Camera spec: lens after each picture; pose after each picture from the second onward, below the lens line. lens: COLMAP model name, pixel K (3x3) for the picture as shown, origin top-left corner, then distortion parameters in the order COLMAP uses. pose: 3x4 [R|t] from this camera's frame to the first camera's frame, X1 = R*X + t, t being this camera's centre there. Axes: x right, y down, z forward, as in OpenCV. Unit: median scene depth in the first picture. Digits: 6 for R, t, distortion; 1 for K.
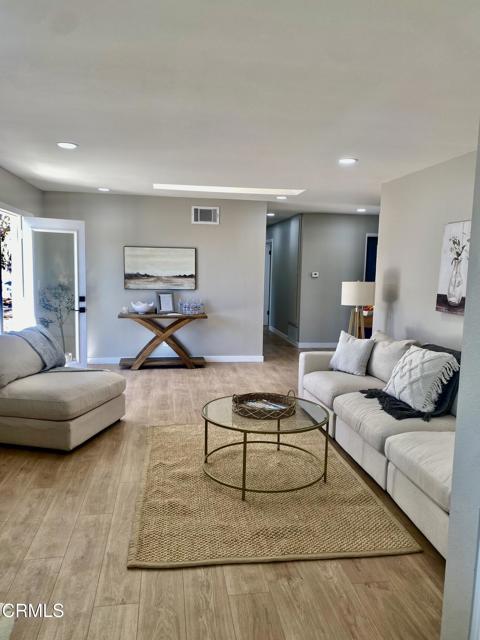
lens RADIAL K [[490.0, 0, 244.9], [0, 490.0, 324.0], [0, 0, 1]] dist [0.038252, -0.036509]
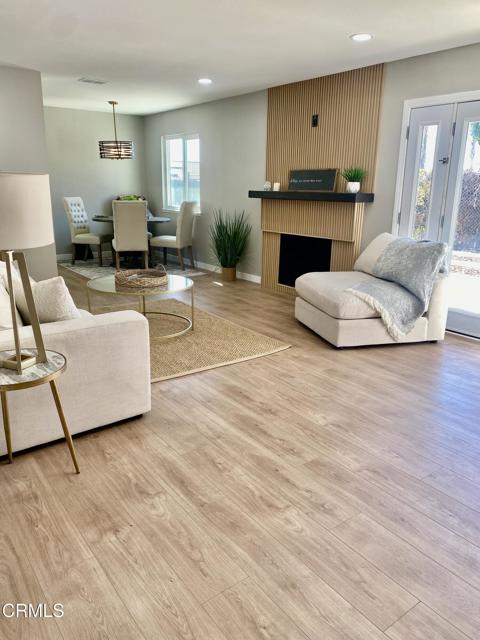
lens RADIAL K [[490.0, 0, 240.3], [0, 490.0, 320.0], [0, 0, 1]] dist [0.038252, -0.036509]
pose [[-0.888972, 0.091540, -0.448720, 0.343996], [-0.084991, 0.929821, 0.358063, -0.181264], [0.450007, 0.356445, -0.818805, 1.950016]]
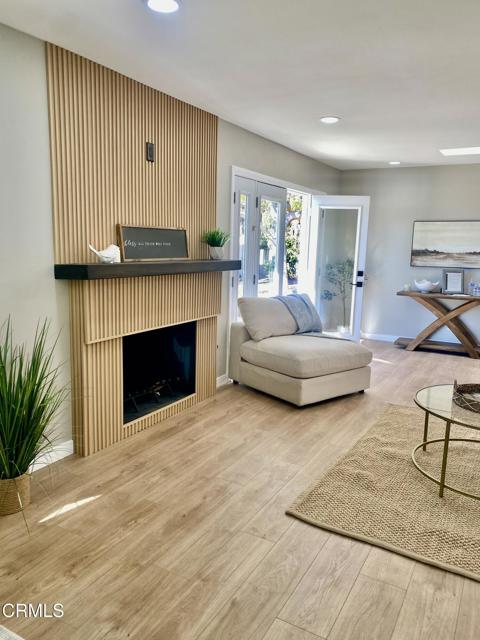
lens RADIAL K [[490.0, 0, 242.6], [0, 490.0, 326.2], [0, 0, 1]] dist [0.038252, -0.036509]
pose [[0.781773, 0.105640, -0.614549, 0.187195], [-0.084136, 0.994403, 0.063907, 0.021717], [0.617861, 0.001745, 0.786286, 0.067801]]
